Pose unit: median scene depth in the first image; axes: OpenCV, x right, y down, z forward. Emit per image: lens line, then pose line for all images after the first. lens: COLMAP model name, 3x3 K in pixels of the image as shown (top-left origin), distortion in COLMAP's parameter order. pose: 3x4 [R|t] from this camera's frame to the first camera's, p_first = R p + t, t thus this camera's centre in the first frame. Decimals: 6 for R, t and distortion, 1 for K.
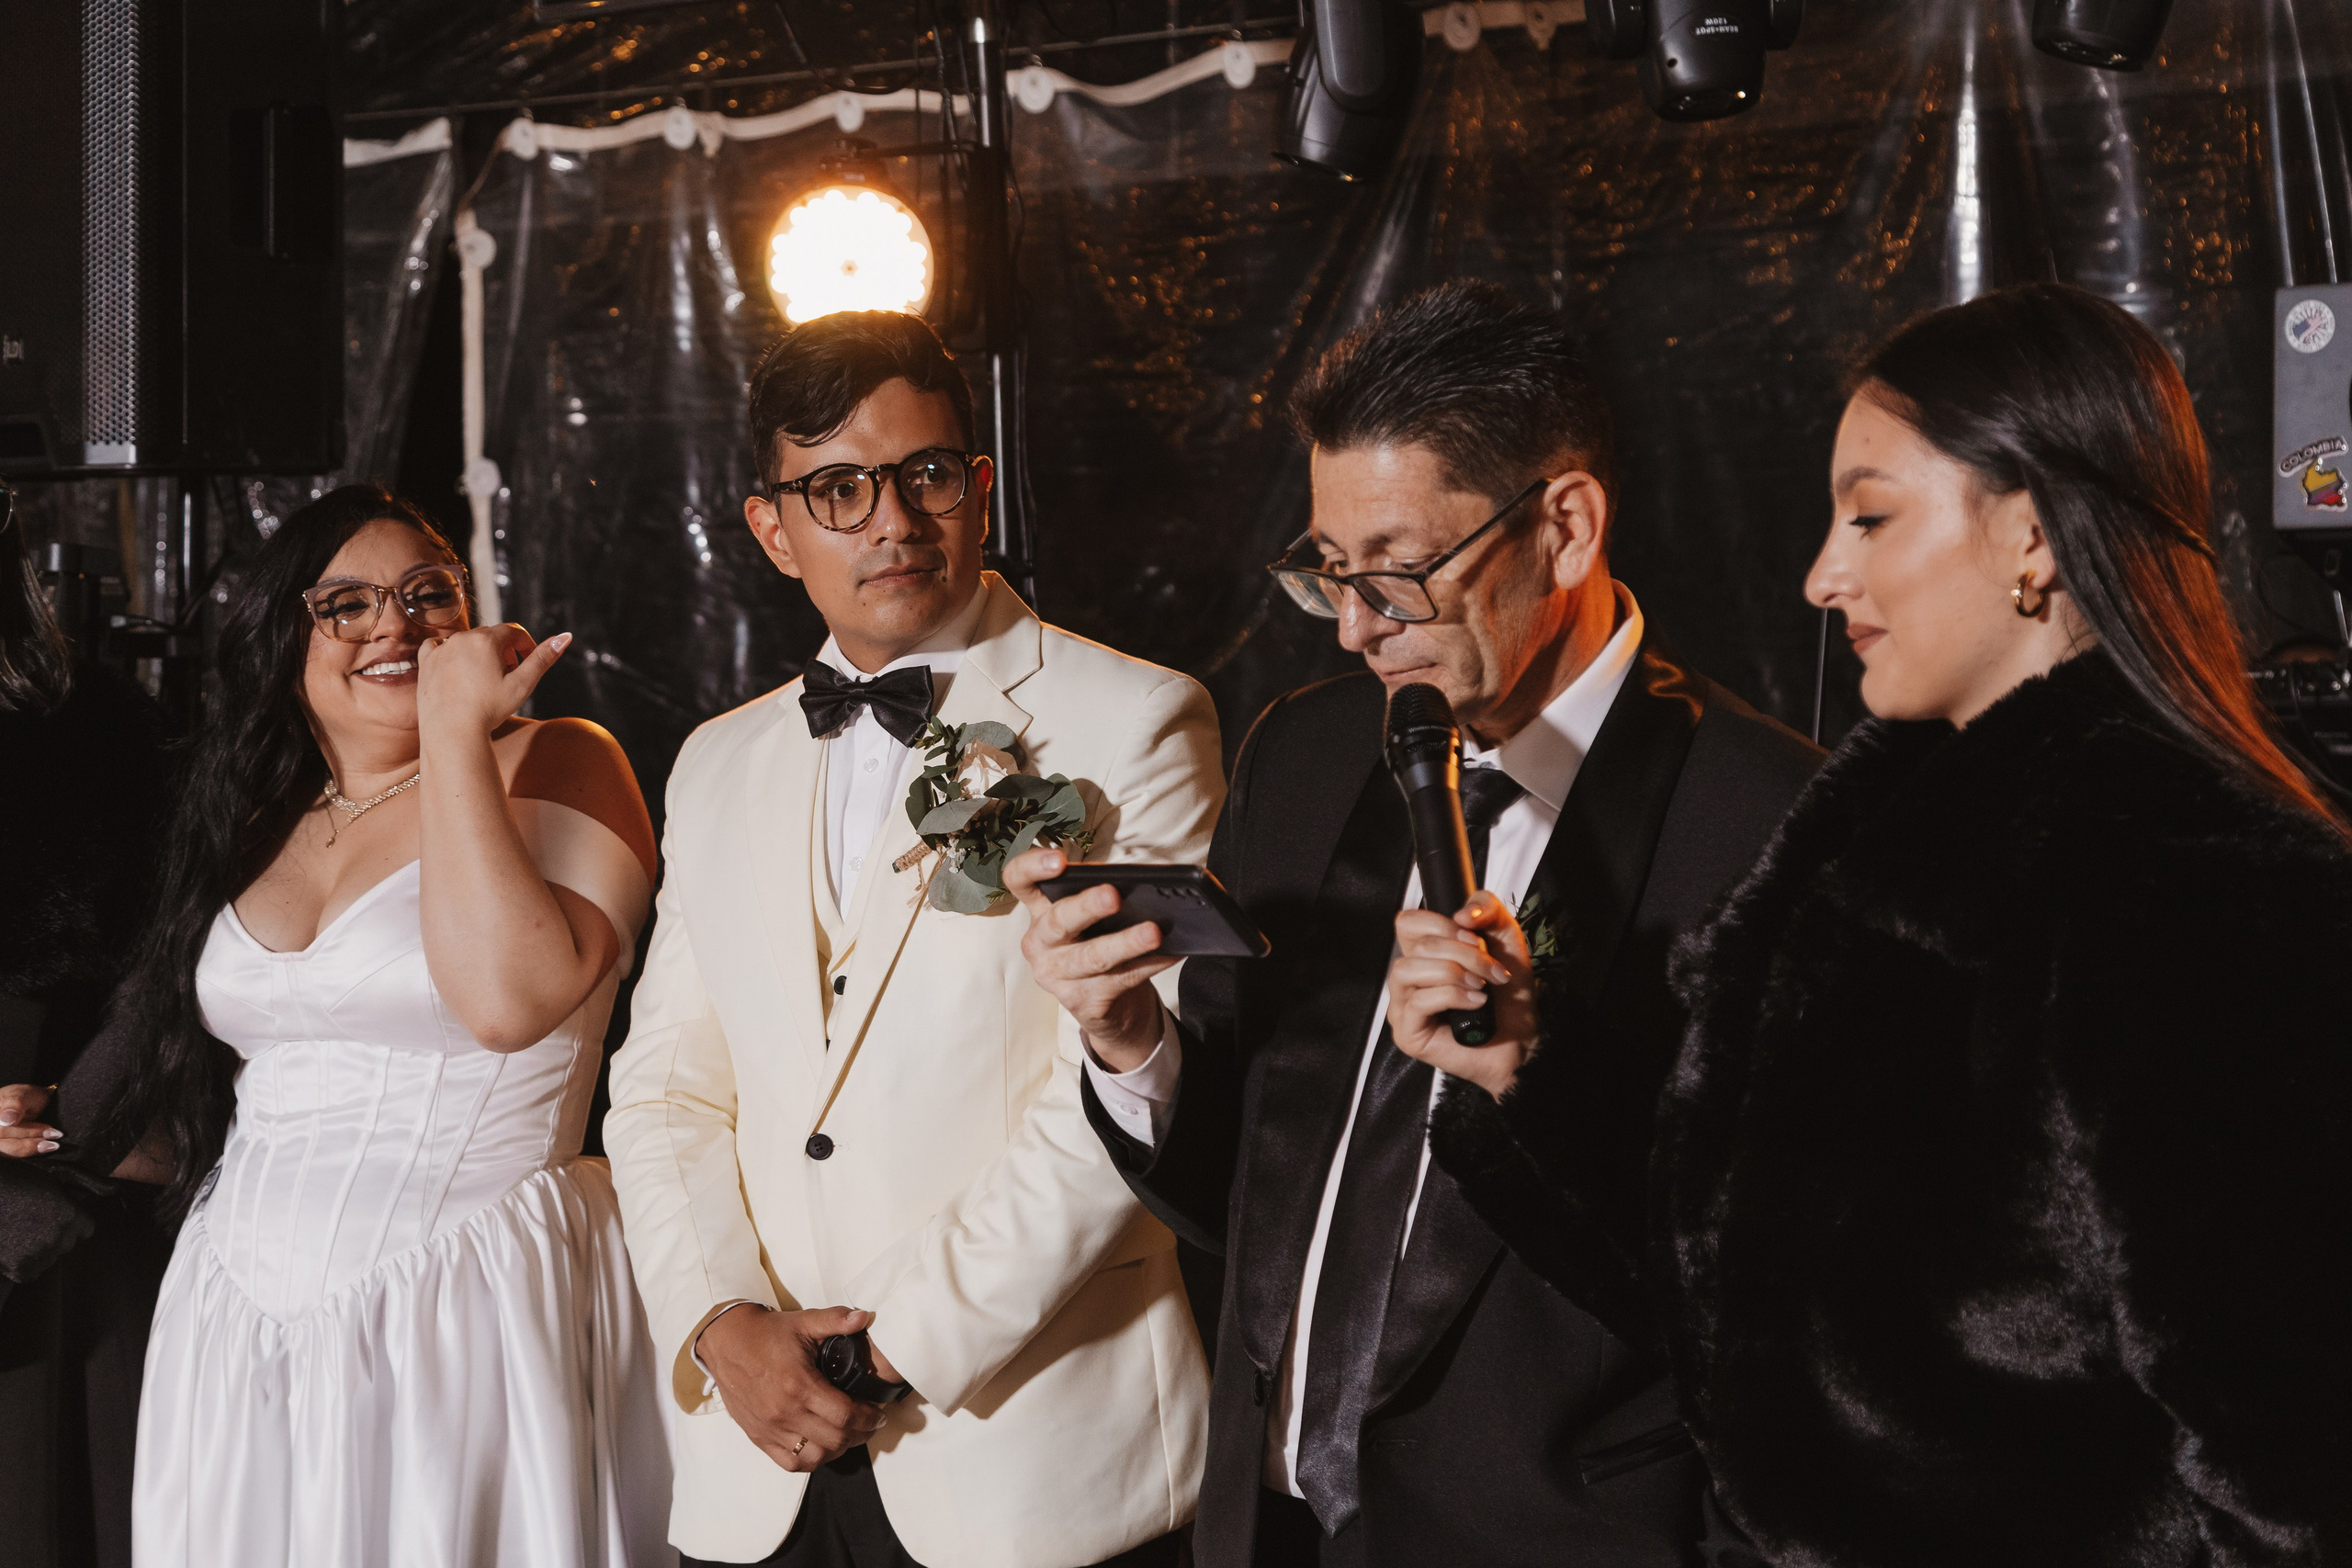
lens RADIAL K [[3765.7, 0, 1175.8], [0, 3765.7, 728.9], [0, 0, 1]] dist [0.218625, -1.806577]
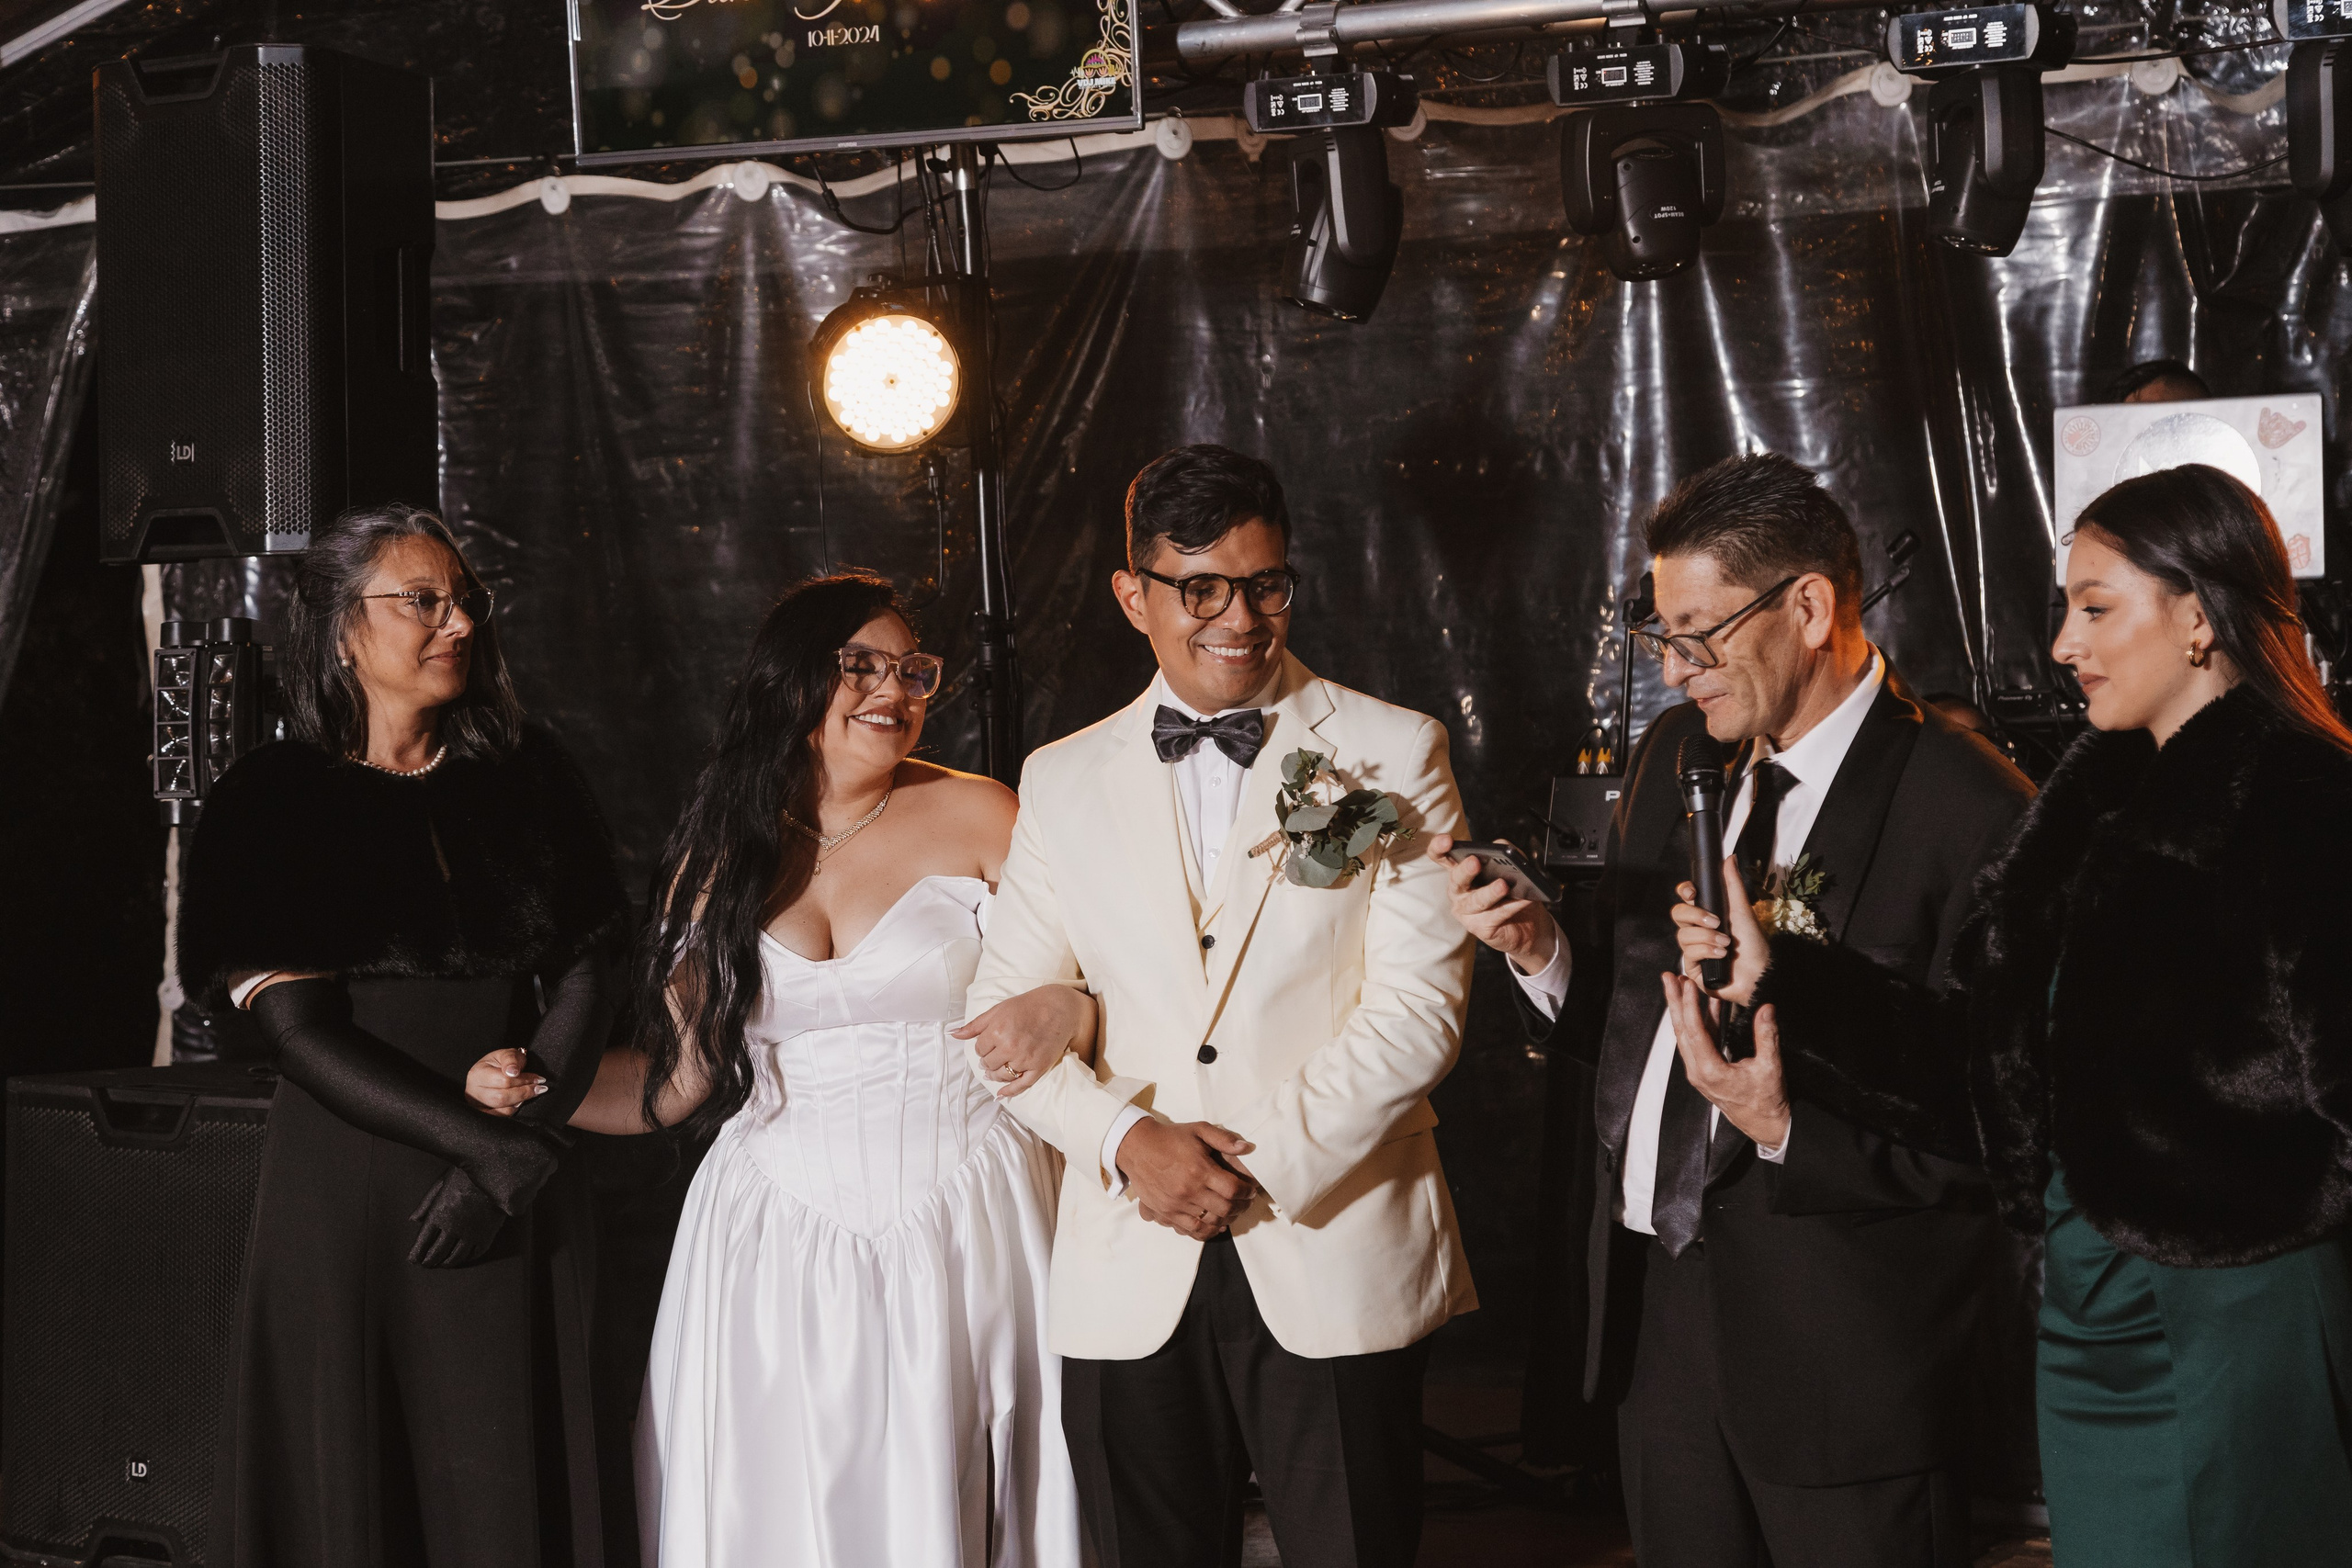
lens RADIAL K [[4083.8, 0, 1171.9], [0, 4083.8, 838.8], [0, 0, 1]] dist [0.019883, -0.219364]
pose [[0.979735, -0.022766, 0.199000, -0.398722], [0.019446, 0.999637, 0.018622, 0.002412], [-0.199352, -0.014375, 0.979823, -0.457634]]
